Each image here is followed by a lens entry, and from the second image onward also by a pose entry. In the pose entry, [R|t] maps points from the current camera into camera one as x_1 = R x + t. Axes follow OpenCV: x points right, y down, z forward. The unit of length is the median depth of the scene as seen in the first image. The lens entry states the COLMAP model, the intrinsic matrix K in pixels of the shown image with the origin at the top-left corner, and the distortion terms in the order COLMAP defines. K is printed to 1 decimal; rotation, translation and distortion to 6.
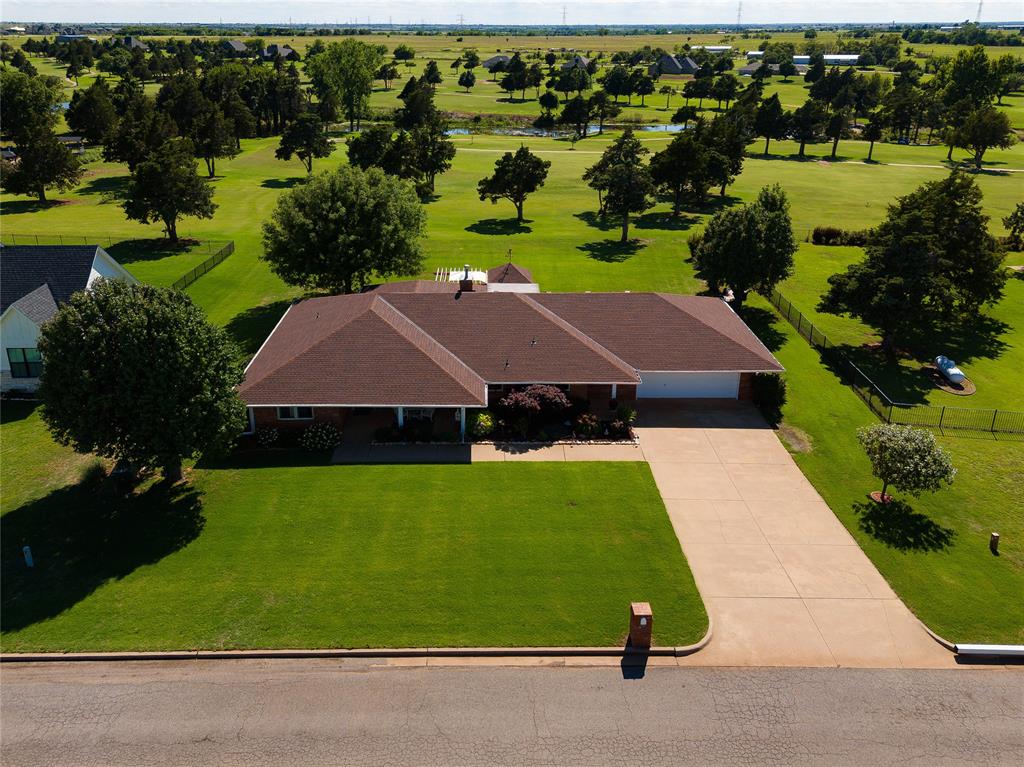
lens RADIAL K [[765.0, 0, 512.0], [0, 765.0, 383.5], [0, 0, 1]] dist [0.058158, -0.042243]
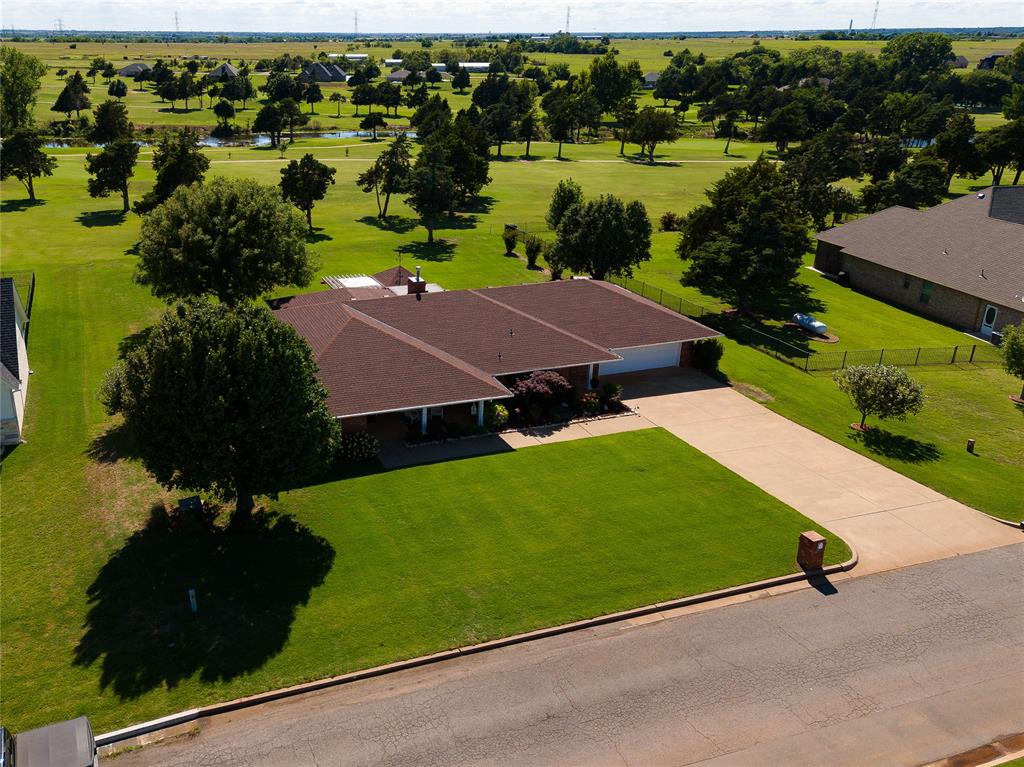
lens RADIAL K [[748.6, 0, 512.0], [0, 748.6, 383.5], [0, 0, 1]] dist [0.048735, -0.030554]
pose [[0.959123, -0.121480, 0.255587, -0.524184], [0.121161, 0.992486, 0.017056, -0.006824], [-0.255739, 0.014609, 0.966635, 0.023581]]
